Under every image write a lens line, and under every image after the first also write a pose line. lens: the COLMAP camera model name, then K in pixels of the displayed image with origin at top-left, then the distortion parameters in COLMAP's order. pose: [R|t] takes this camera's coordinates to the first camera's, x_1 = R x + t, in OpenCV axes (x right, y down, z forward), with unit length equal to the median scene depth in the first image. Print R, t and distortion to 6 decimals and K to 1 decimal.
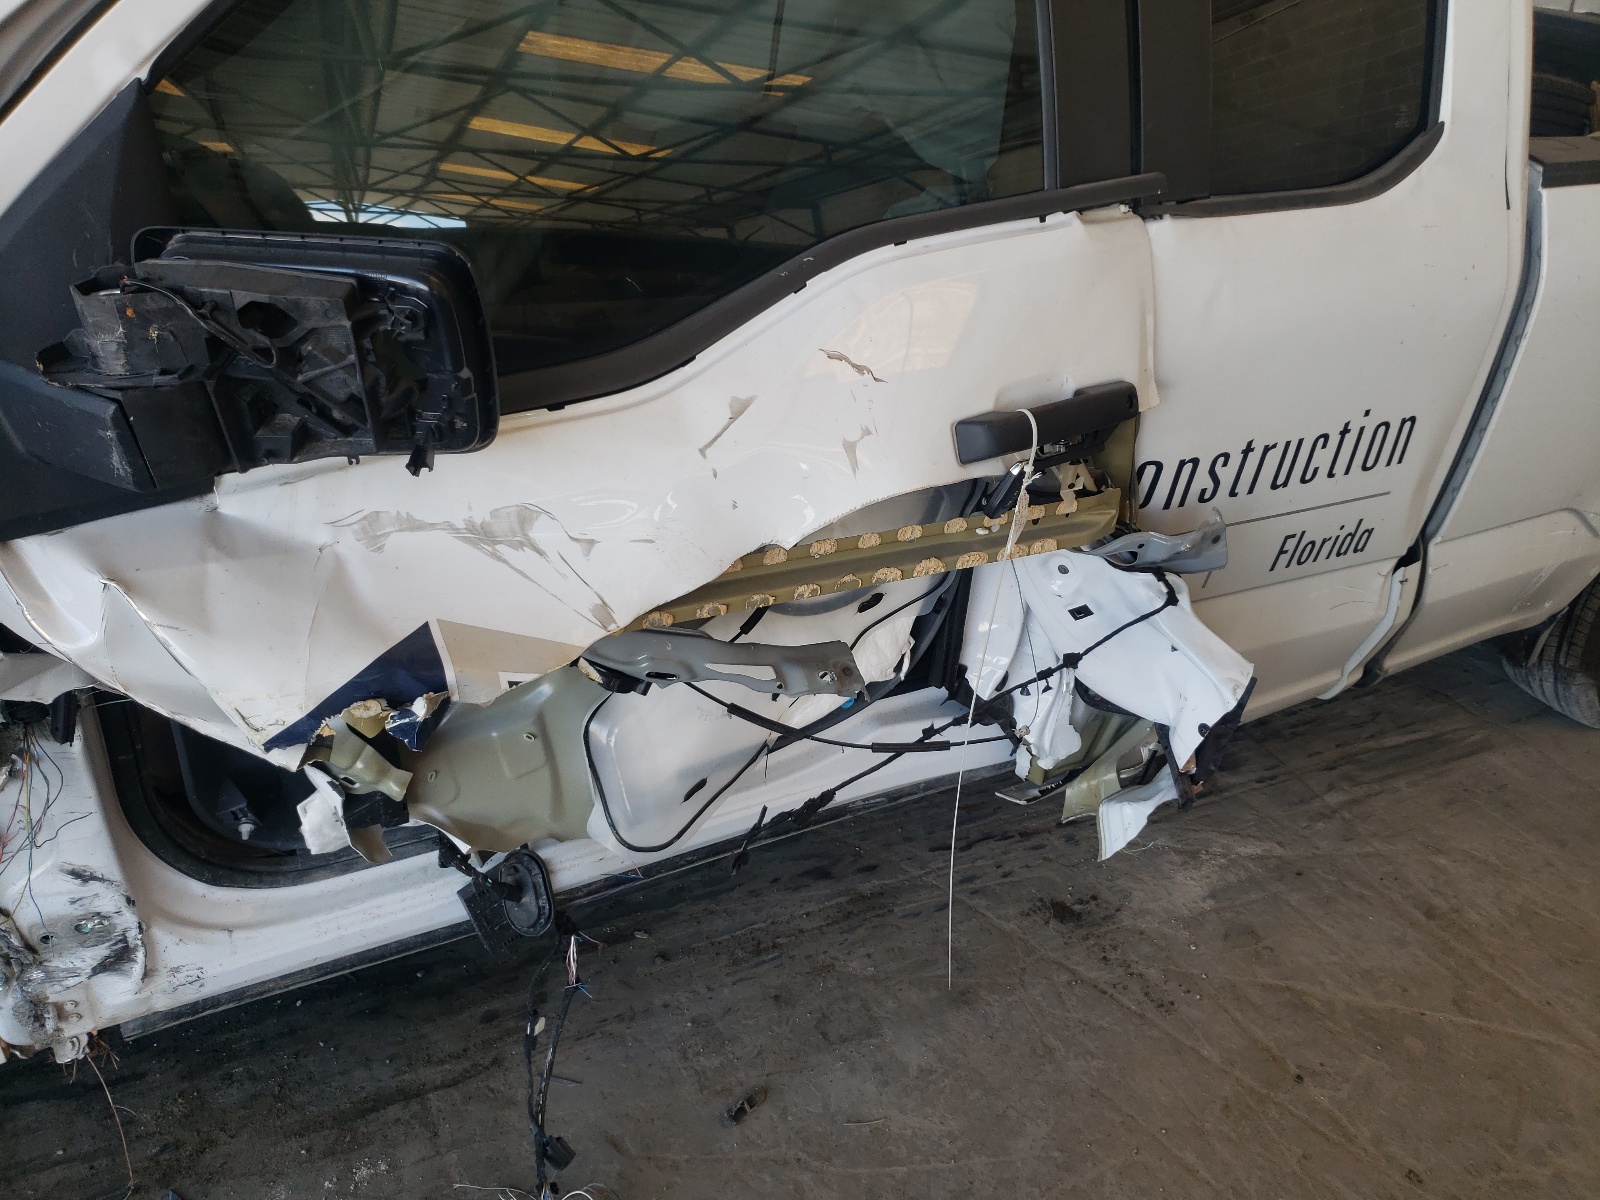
lens RADIAL K [[1225.0, 0, 806.3], [0, 1225.0, 602.4], [0, 0, 1]] dist [0.005243, 0.000796]
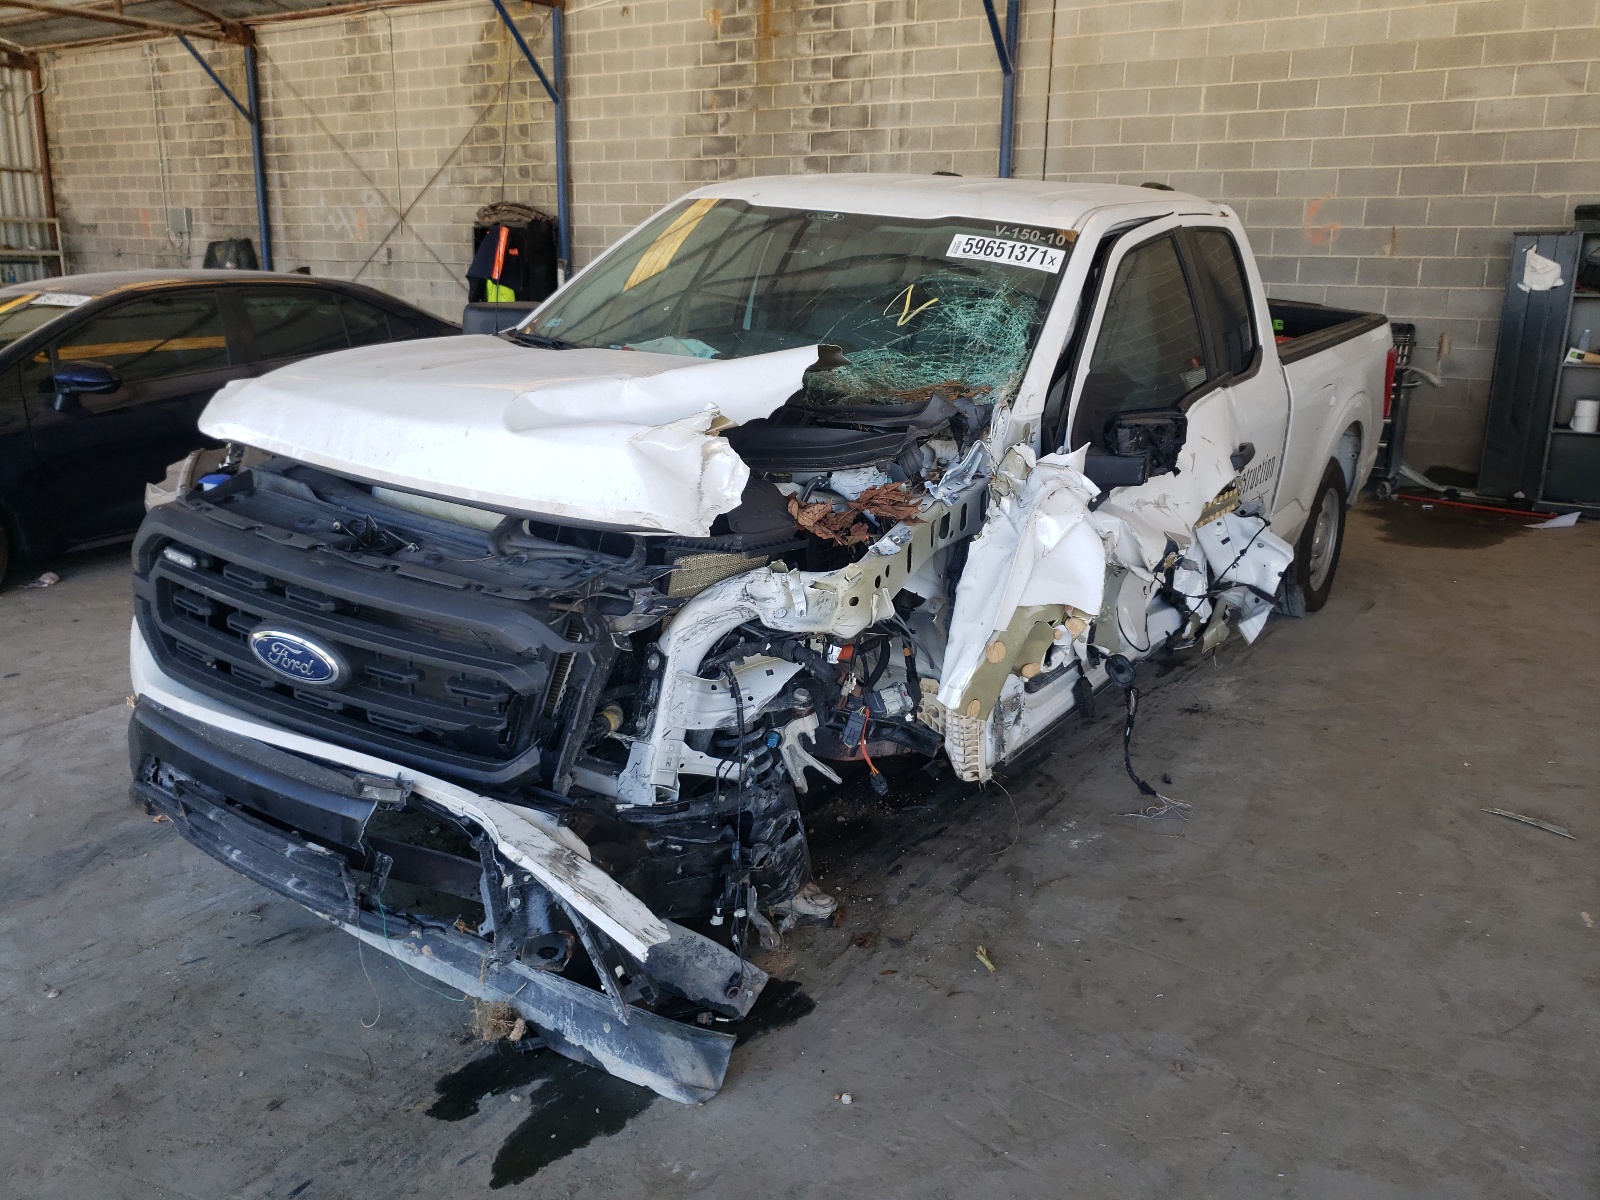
lens RADIAL K [[1225.0, 0, 806.3], [0, 1225.0, 602.4], [0, 0, 1]] dist [0.005243, 0.000796]
pose [[0.894790, -0.187394, 0.405258, -1.505368], [0.258578, 0.957446, -0.128198, 0.217022], [-0.363990, 0.219501, 0.905169, -0.882238]]
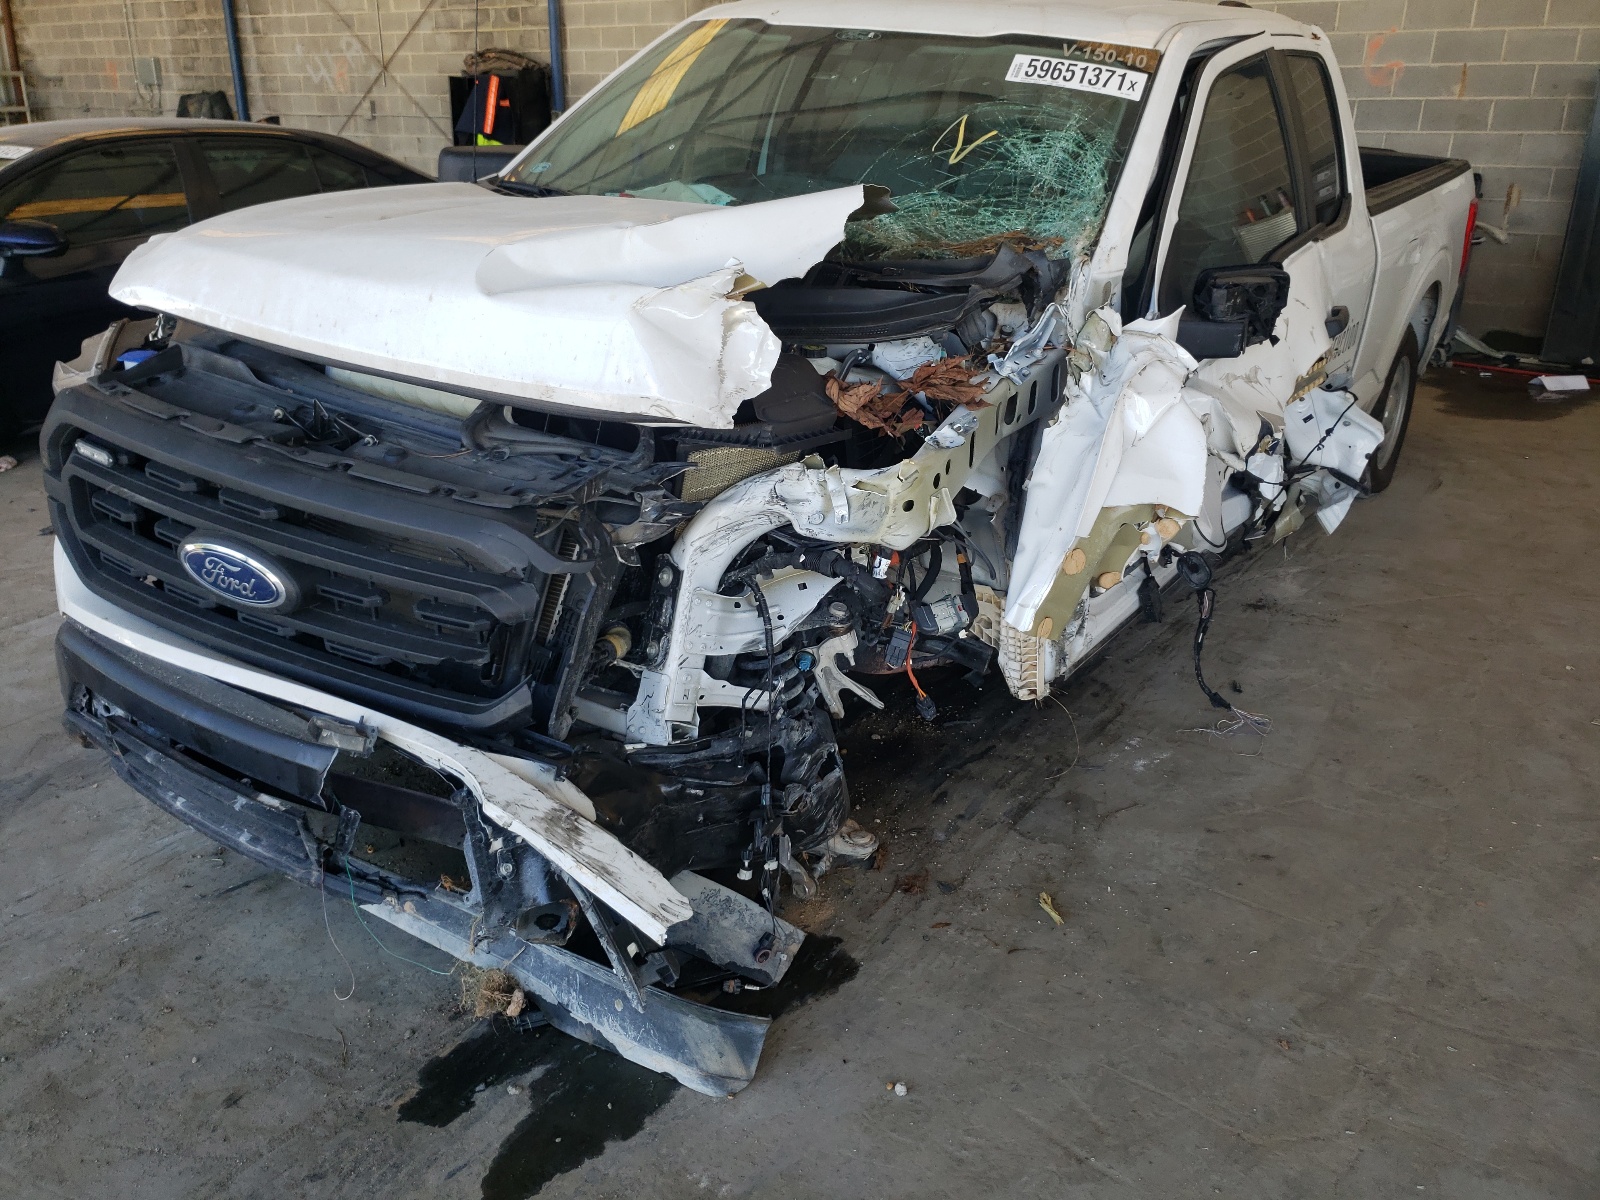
lens RADIAL K [[1231.5, 0, 813.3], [0, 1231.5, 595.3], [0, 0, 1]] dist [0.013112, -0.006489]
pose [[0.893973, -0.231144, 0.383907, -1.432893], [0.263802, 0.963981, -0.033897, 0.148143], [-0.362244, 0.131579, 0.922749, -0.658966]]
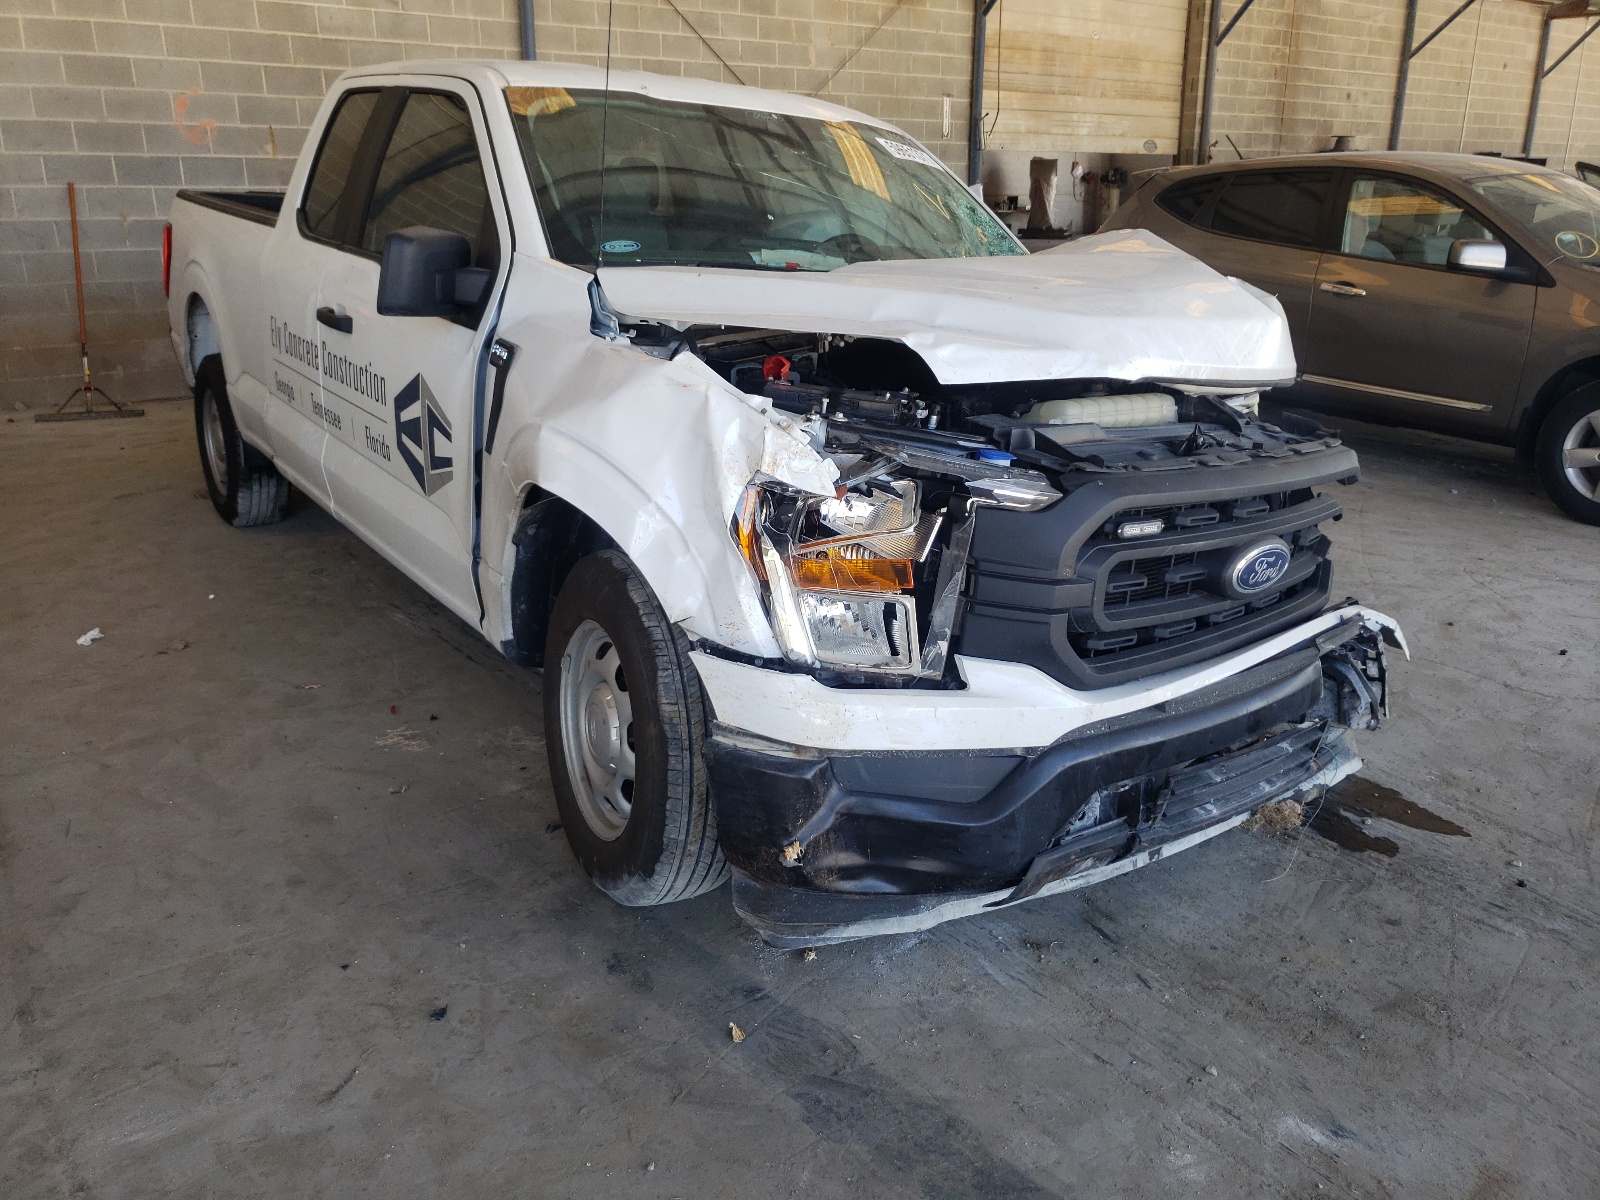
lens RADIAL K [[1225.0, 0, 806.3], [0, 1225.0, 602.4], [0, 0, 1]] dist [0.005243, 0.000796]
pose [[-0.120637, -0.403518, 0.906984, -2.733099], [0.442536, 0.795987, 0.412996, -0.862504], [-0.888599, 0.451196, 0.082546, 1.020411]]
